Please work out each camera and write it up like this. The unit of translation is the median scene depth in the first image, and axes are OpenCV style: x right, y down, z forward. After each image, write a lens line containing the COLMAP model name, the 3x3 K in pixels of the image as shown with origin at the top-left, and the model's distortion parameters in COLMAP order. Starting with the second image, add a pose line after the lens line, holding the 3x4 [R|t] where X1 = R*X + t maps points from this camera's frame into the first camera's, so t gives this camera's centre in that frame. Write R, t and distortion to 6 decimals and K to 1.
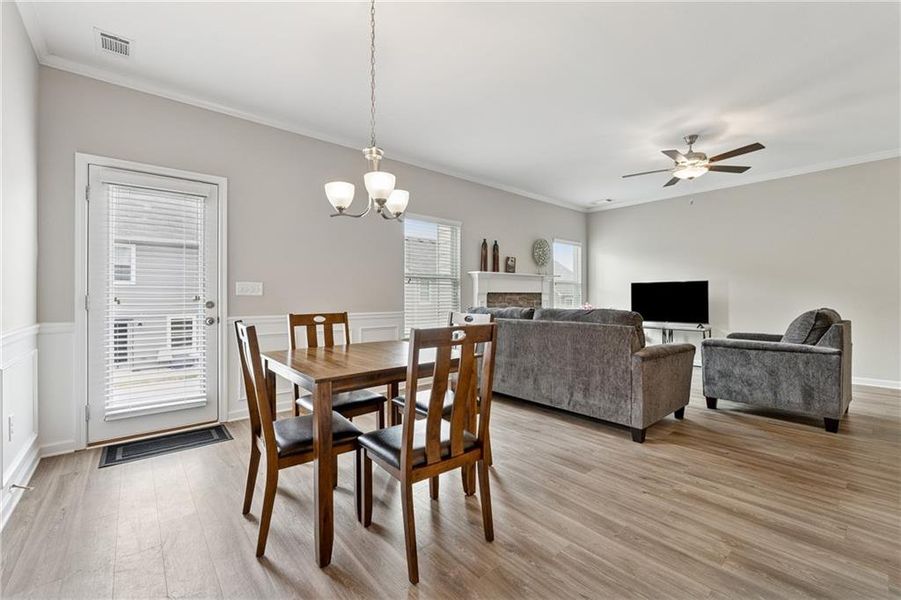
lens RADIAL K [[373.1, 0, 448.4], [0, 373.1, 295.9], [0, 0, 1]] dist [-0.012255, -0.000102]
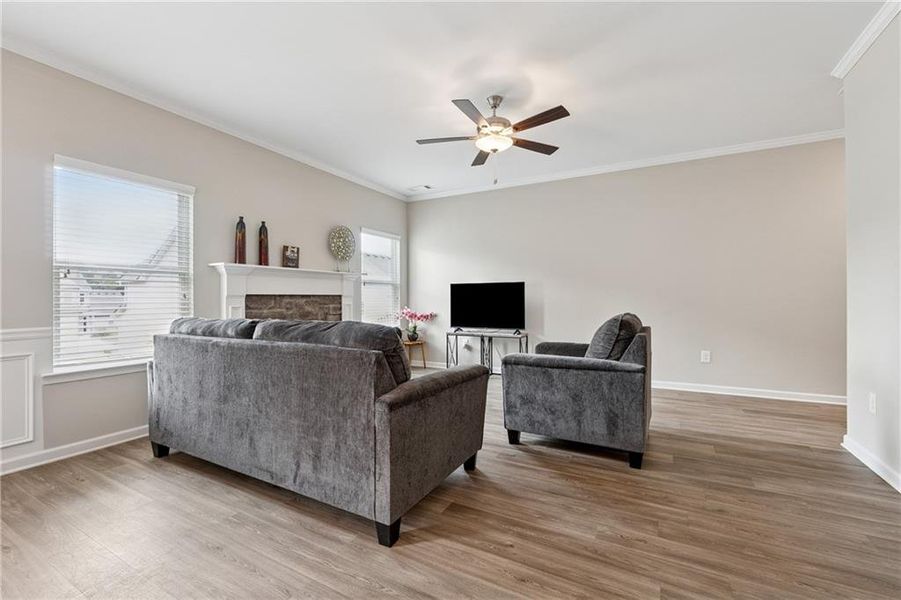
lens RADIAL K [[373.1, 0, 450.5], [0, 373.1, 298.6], [0, 0, 1]] dist [-0.012255, -0.000102]
pose [[0.935375, -0.002313, 0.353650, 0.315355], [0.001771, 0.999997, 0.001858, -0.003055], [-0.353653, -0.001112, 0.935376, 0.321043]]
